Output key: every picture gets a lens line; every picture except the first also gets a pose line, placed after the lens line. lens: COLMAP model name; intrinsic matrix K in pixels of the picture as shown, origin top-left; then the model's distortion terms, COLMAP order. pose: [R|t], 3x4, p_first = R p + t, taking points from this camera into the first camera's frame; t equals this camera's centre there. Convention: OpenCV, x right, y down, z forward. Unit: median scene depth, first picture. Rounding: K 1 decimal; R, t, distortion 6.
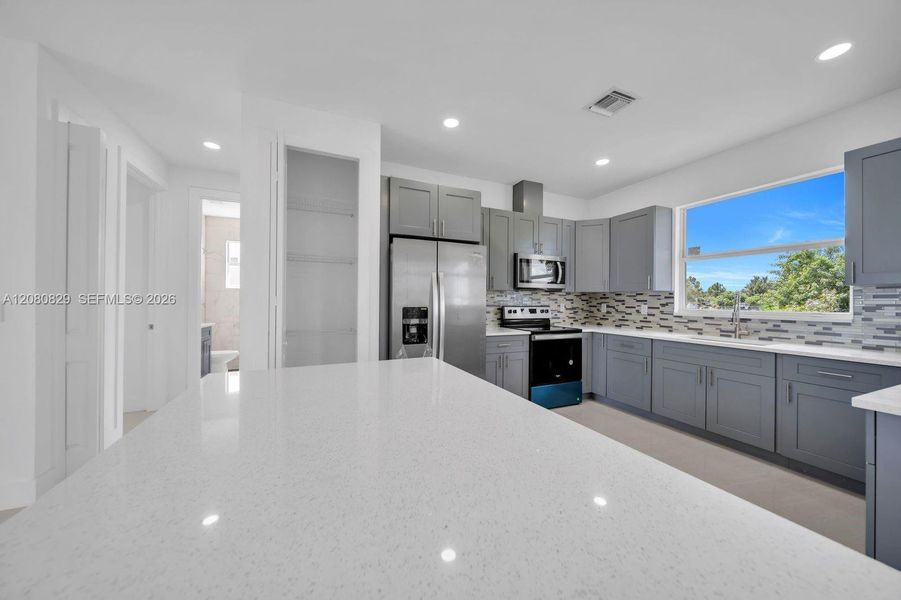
lens RADIAL K [[312.6, 0, 453.4], [0, 312.6, 299.8], [0, 0, 1]] dist [-0.000017, -0.000414]
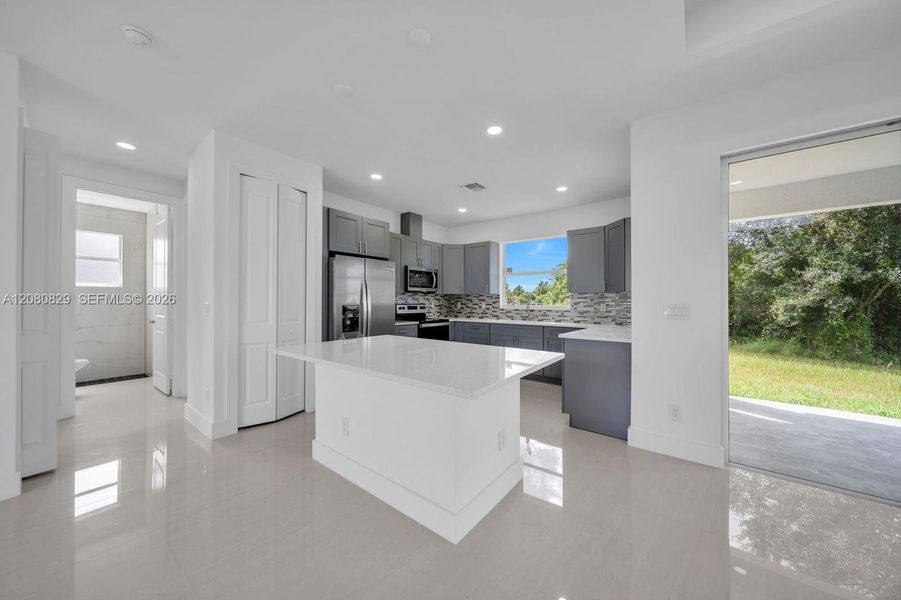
lens RADIAL K [[312.6, 0, 453.4], [0, 312.6, 299.8], [0, 0, 1]] dist [-0.000017, -0.000414]
pose [[0.880426, -0.002321, 0.474179, -0.268690], [0.000396, 0.999991, 0.004160, -0.004333], [-0.474184, -0.003475, 0.880419, -0.309484]]
